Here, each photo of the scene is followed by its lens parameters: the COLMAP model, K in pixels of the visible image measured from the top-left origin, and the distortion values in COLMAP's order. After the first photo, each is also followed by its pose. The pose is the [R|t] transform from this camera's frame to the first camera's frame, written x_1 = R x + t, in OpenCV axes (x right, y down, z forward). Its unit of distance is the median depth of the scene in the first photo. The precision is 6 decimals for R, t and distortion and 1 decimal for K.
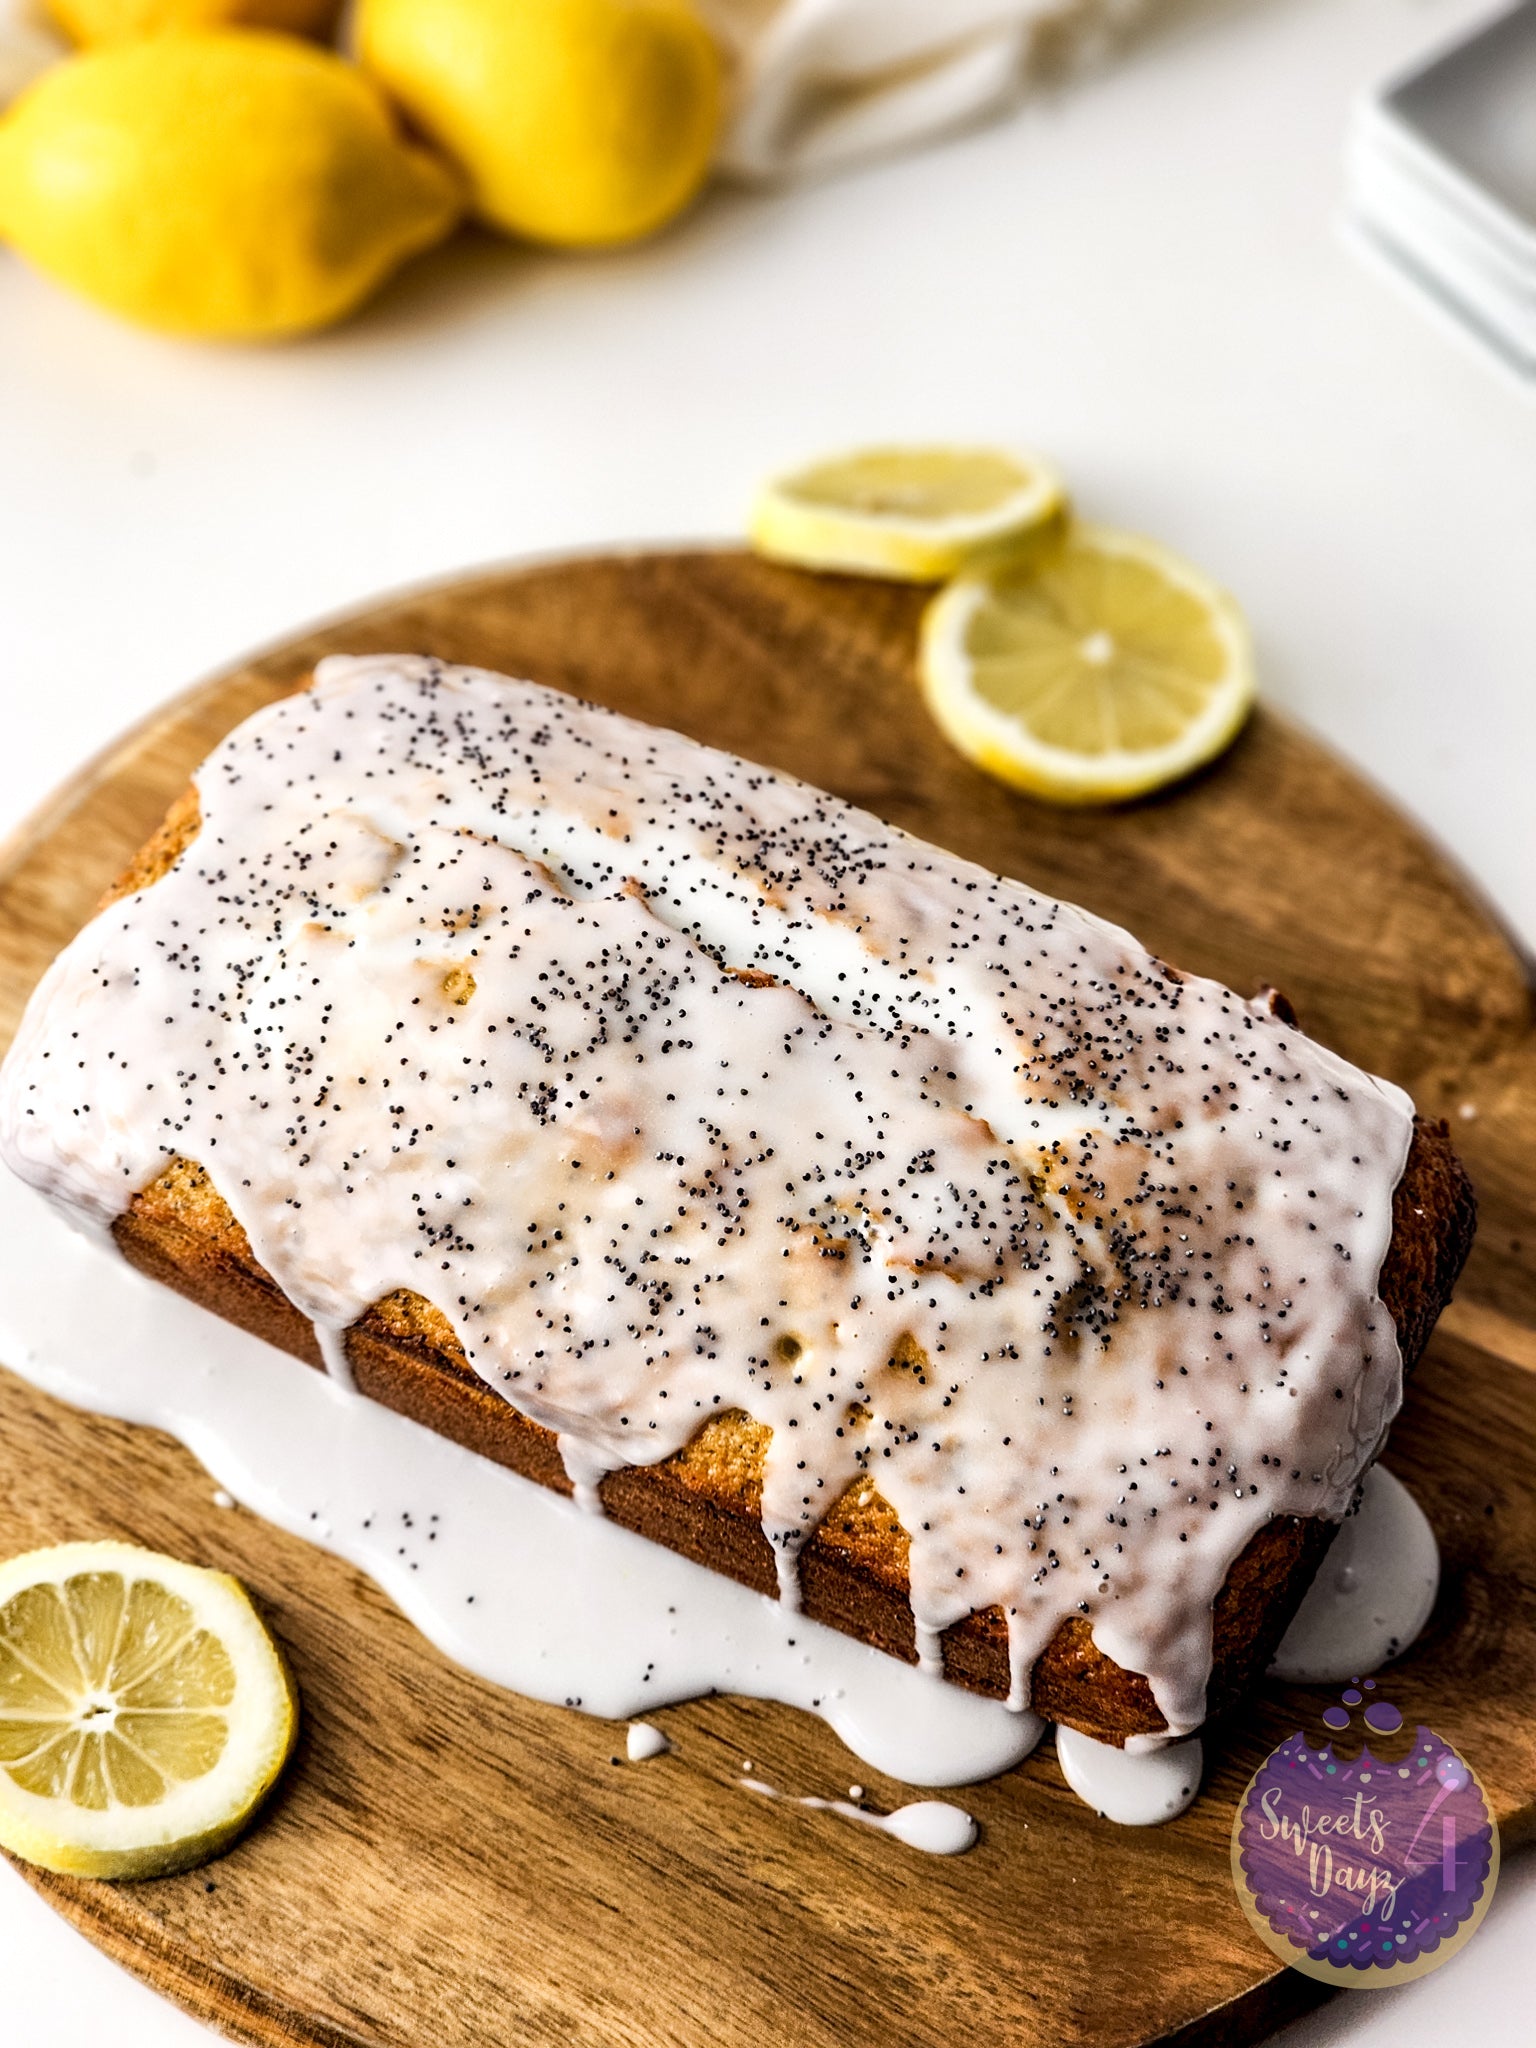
lens RADIAL K [[3992.7, 0, 773.7], [0, 3992.7, 976.0], [0, 0, 1]] dist [-0.464705, 6.019186]
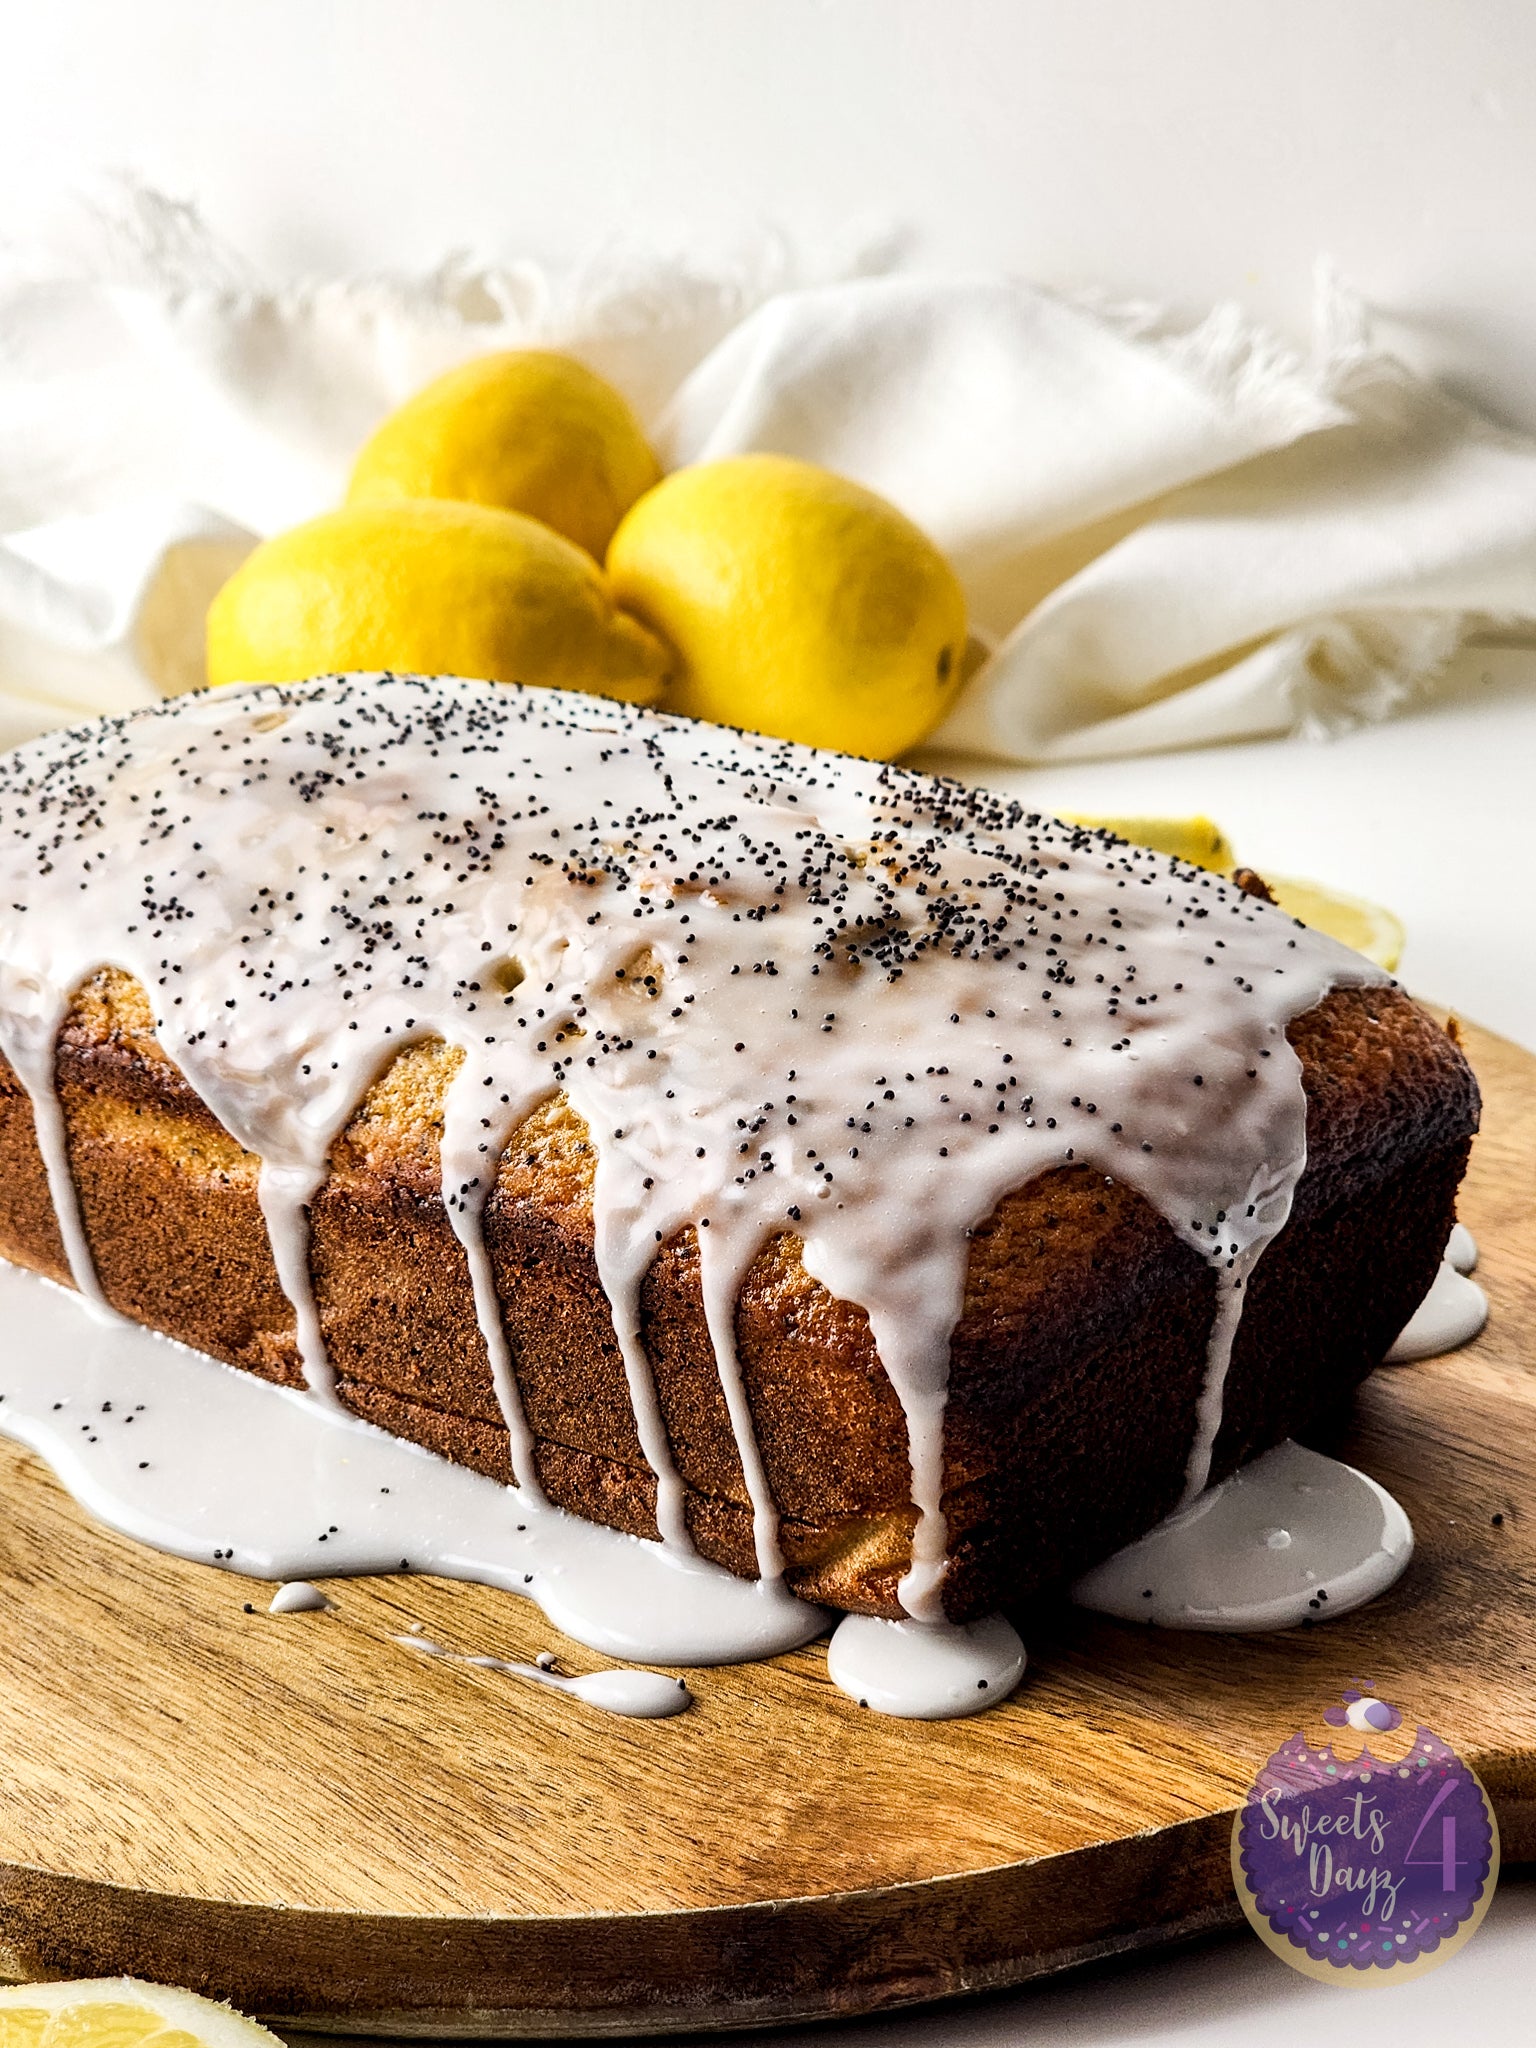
lens RADIAL K [[3920.1, 0, 768.0], [0, 3920.1, 1024.0], [0, 0, 1]] dist [-0.444832, 5.811944]
pose [[0.965483, 0.021640, -0.259565, 0.253338], [-0.163983, 0.824755, -0.541192, 0.507991], [0.202366, 0.565076, 0.799835, 0.375875]]
